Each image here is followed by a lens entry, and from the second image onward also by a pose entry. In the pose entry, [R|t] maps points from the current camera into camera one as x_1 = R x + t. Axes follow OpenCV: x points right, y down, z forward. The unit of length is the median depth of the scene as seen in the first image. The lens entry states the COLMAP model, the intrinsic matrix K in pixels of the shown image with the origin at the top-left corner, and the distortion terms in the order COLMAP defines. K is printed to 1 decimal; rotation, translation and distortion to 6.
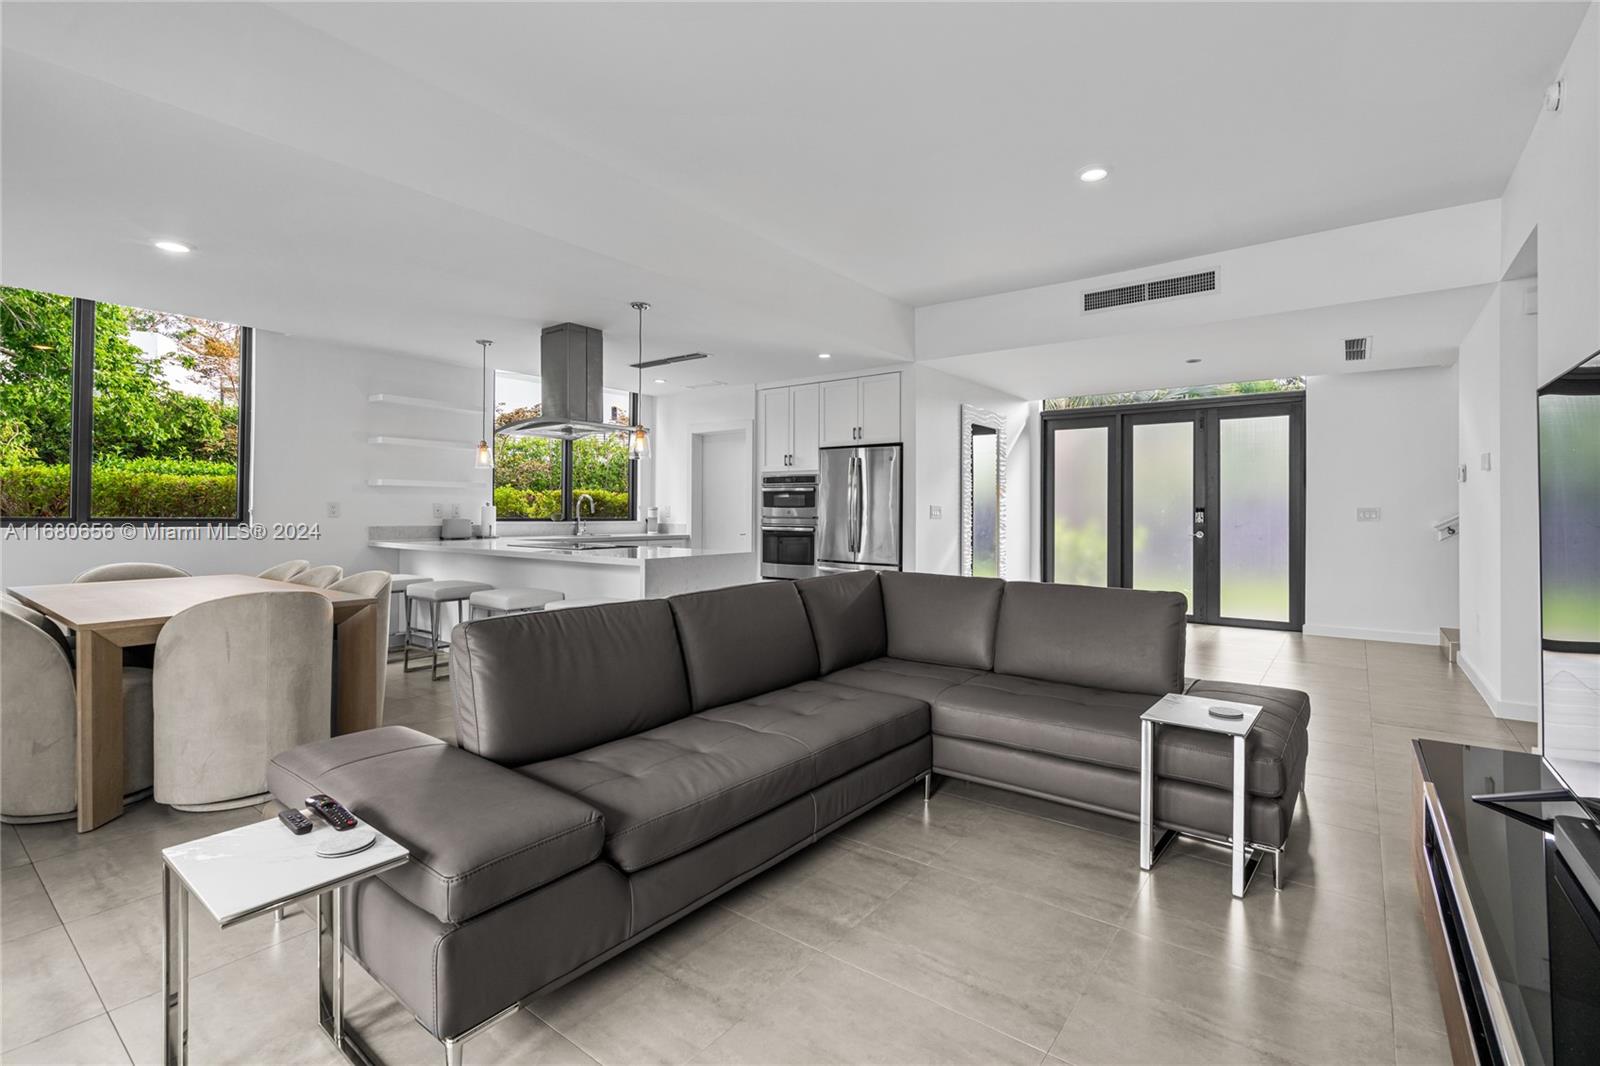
lens RADIAL K [[727.1, 0, 804.9], [0, 727.1, 503.2], [0, 0, 1]] dist [-0.000522, 0.000799]
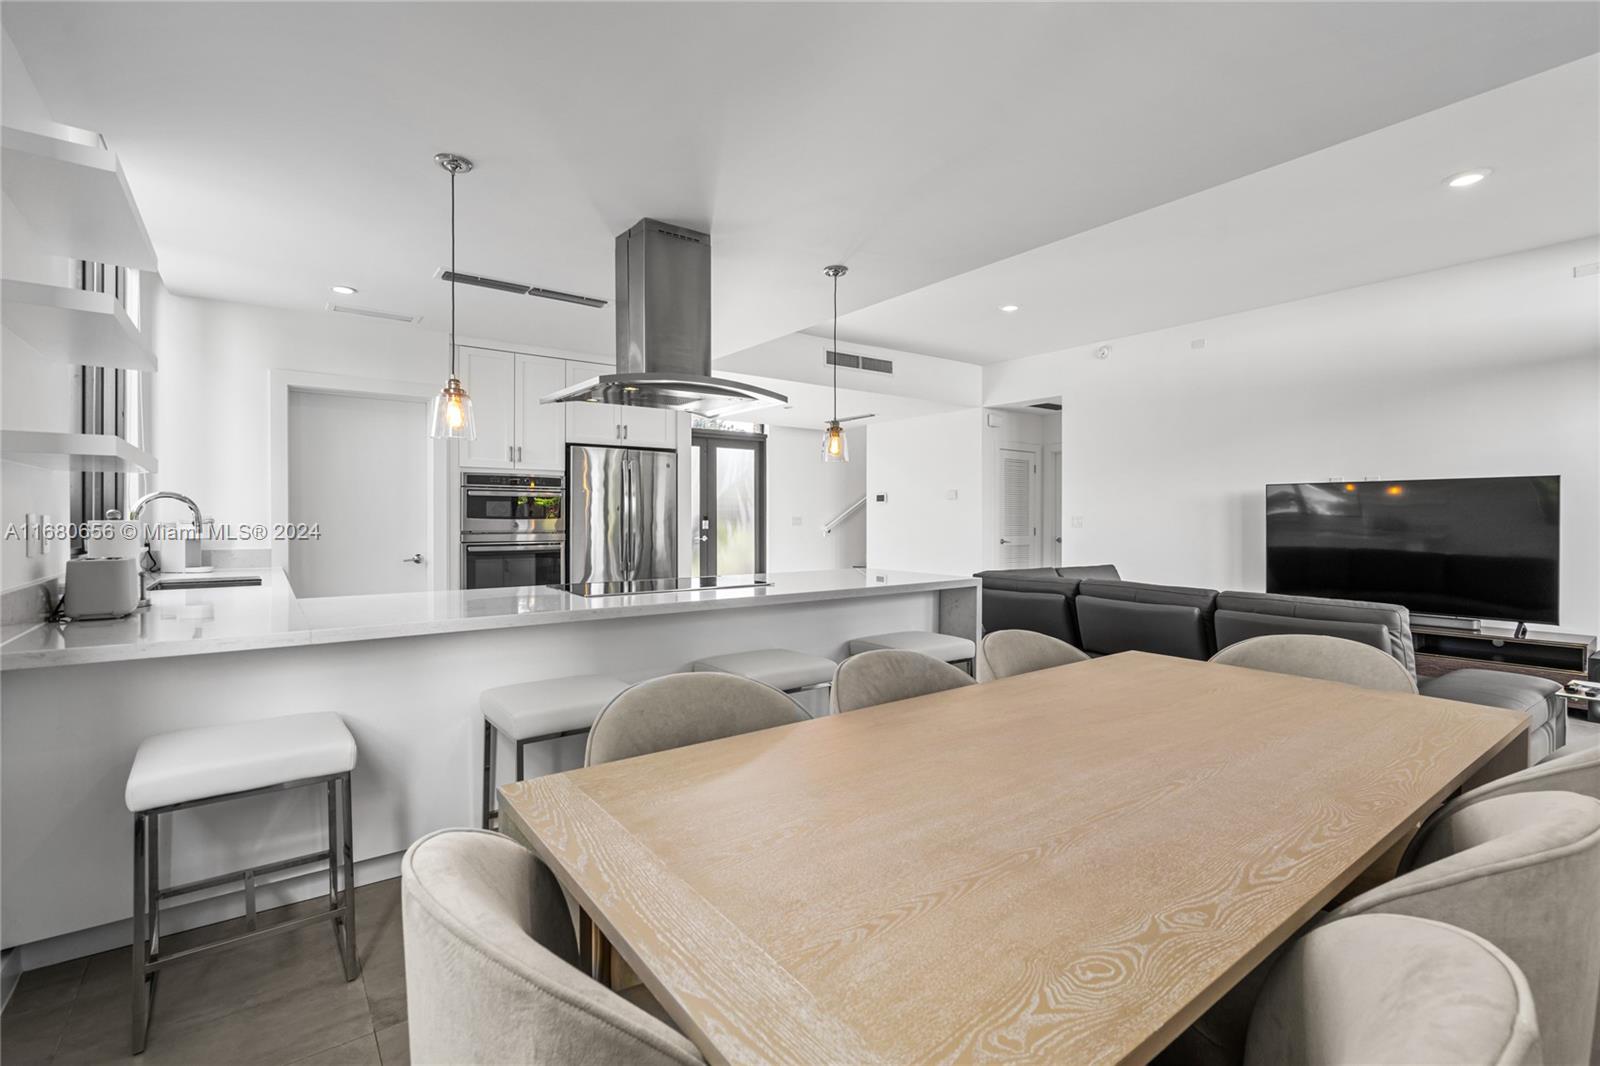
lens RADIAL K [[723.6, 0, 803.7], [0, 723.6, 530.5], [0, 0, 1]] dist [-0.001289, -0.000048]
pose [[0.275088, -0.021088, 0.961188, -0.647877], [-0.009610, 0.999649, 0.024682, -0.002946], [-0.961371, -0.016027, 0.274788, 0.523733]]
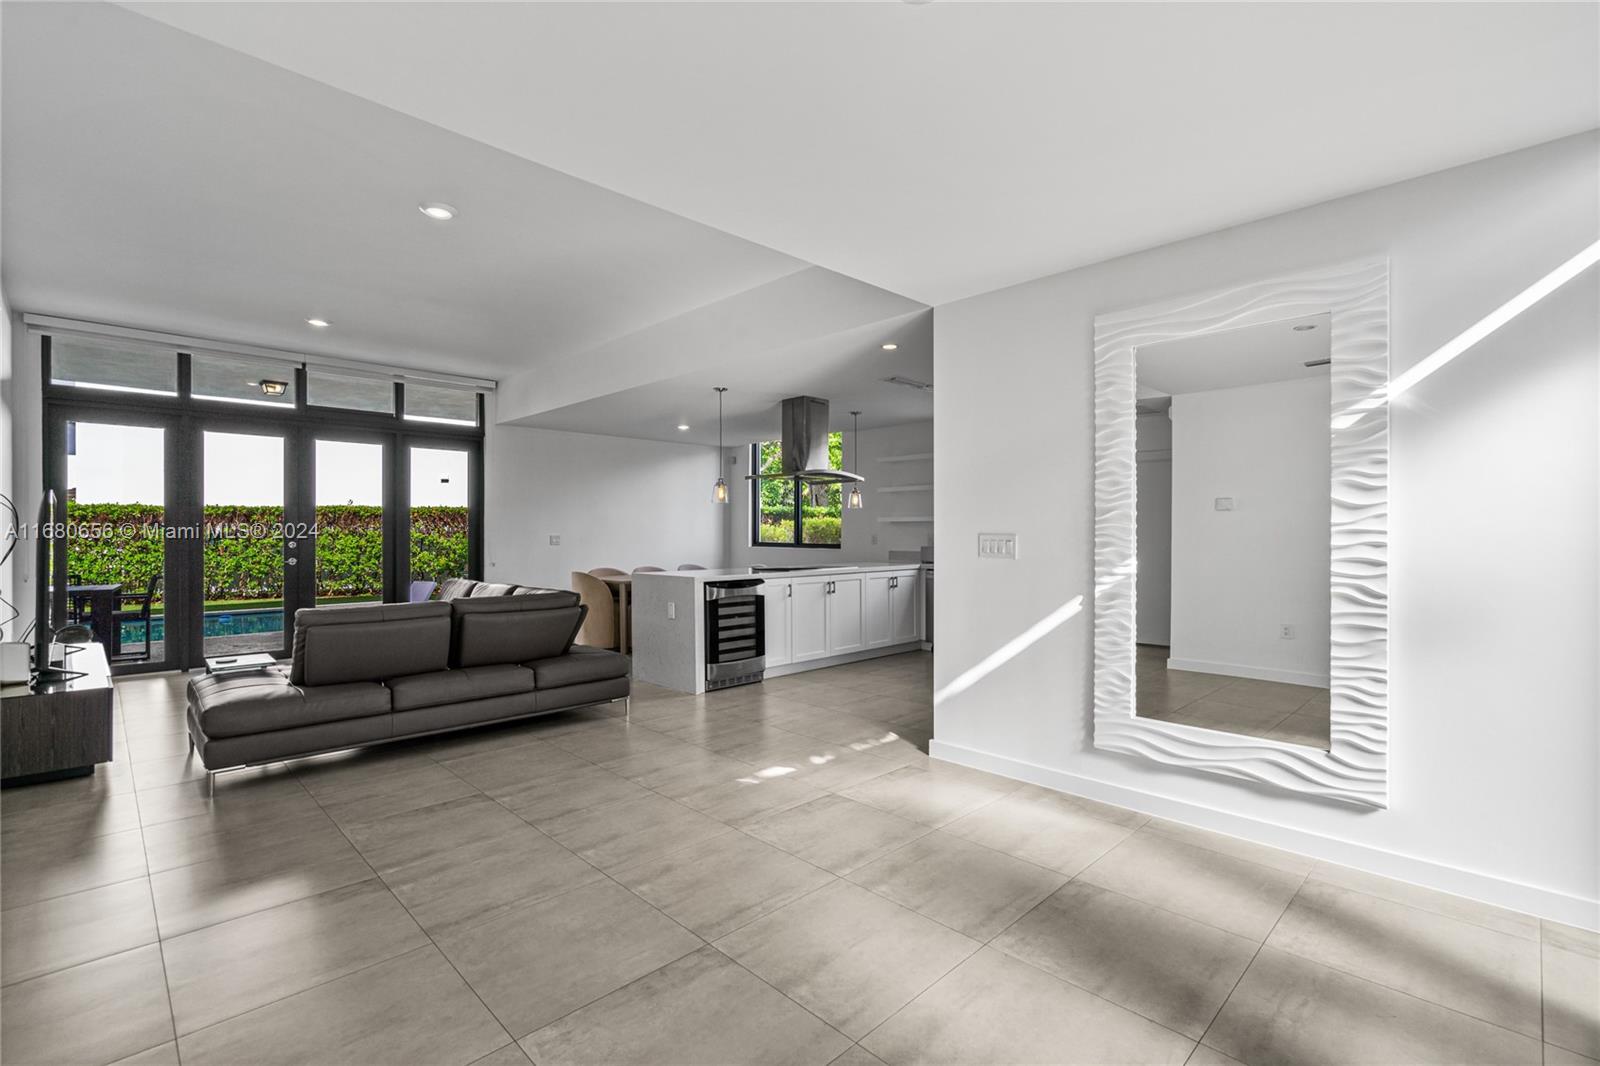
lens RADIAL K [[723.6, 0, 803.7], [0, 723.6, 530.5], [0, 0, 1]] dist [-0.001289, -0.000048]
pose [[-0.141772, -0.007771, -0.989869, 0.694799], [0.013283, 0.999864, -0.009752, 0.002862], [0.989810, -0.014531, -0.141649, 0.863667]]
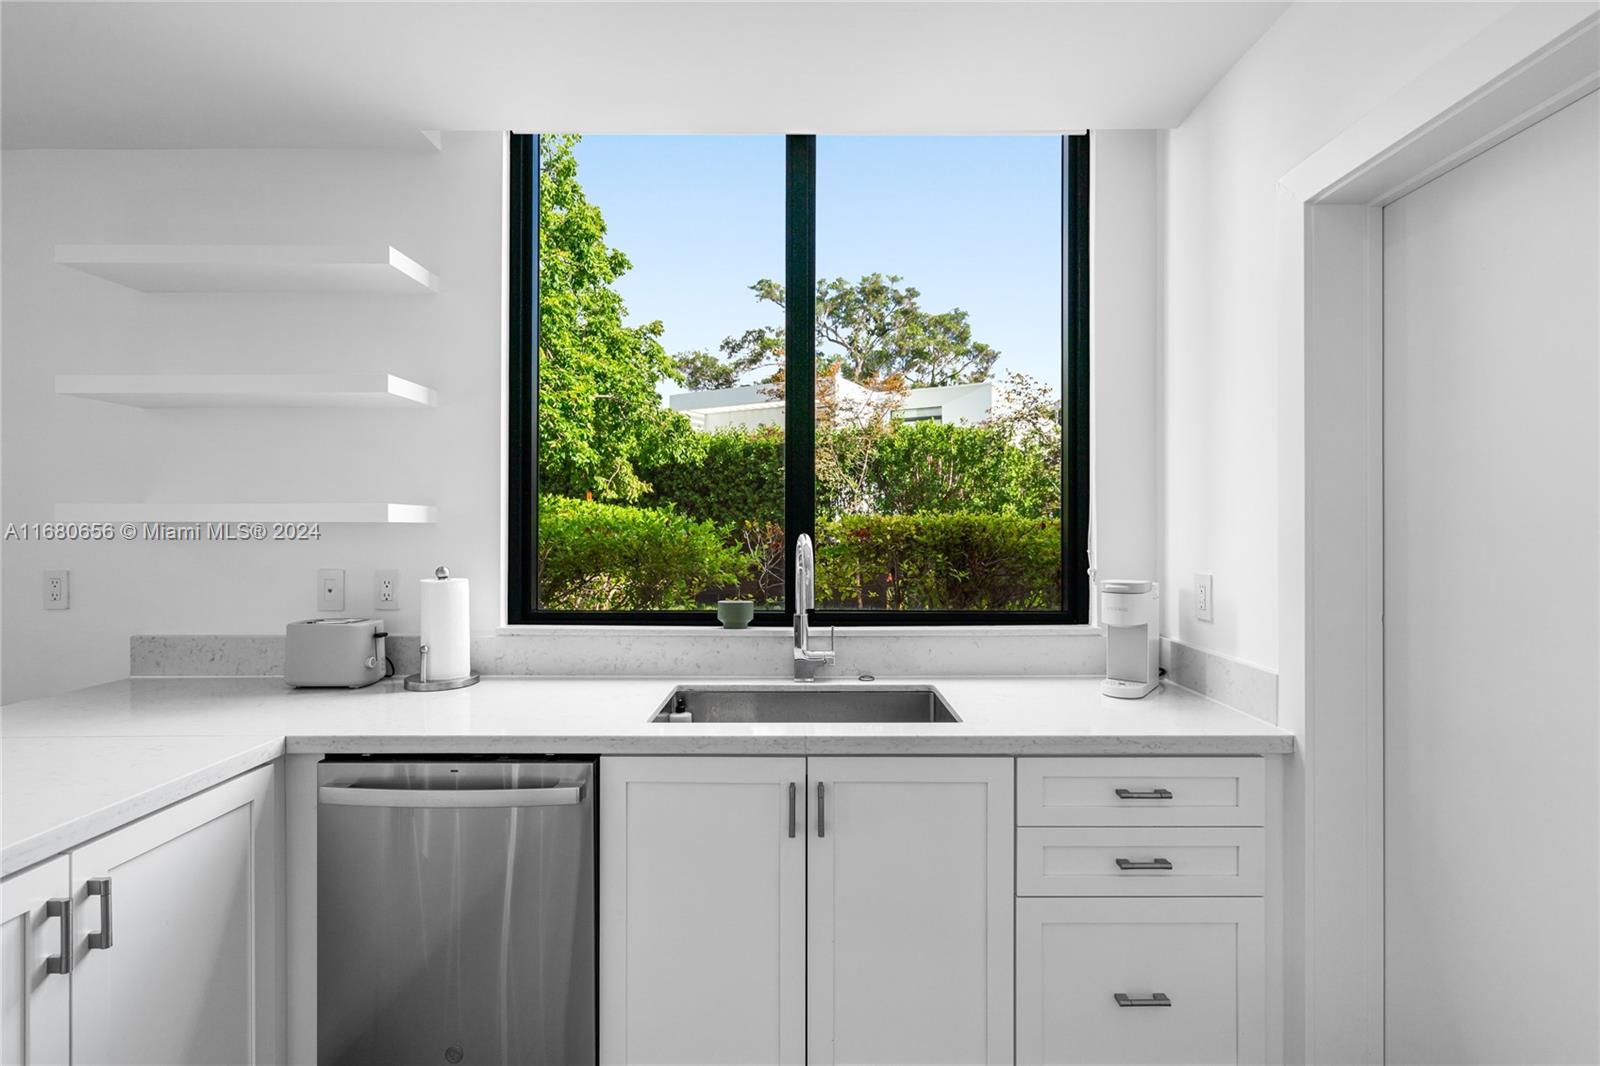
lens RADIAL K [[725.8, 0, 807.9], [0, 725.8, 527.9], [0, 0, 1]] dist [-0.000520, 0.000227]
pose [[0.608231, -0.004226, -0.793749, -0.094410], [0.012176, 0.999918, 0.004006, -0.016021], [0.793667, -0.012102, 0.608233, 0.874873]]
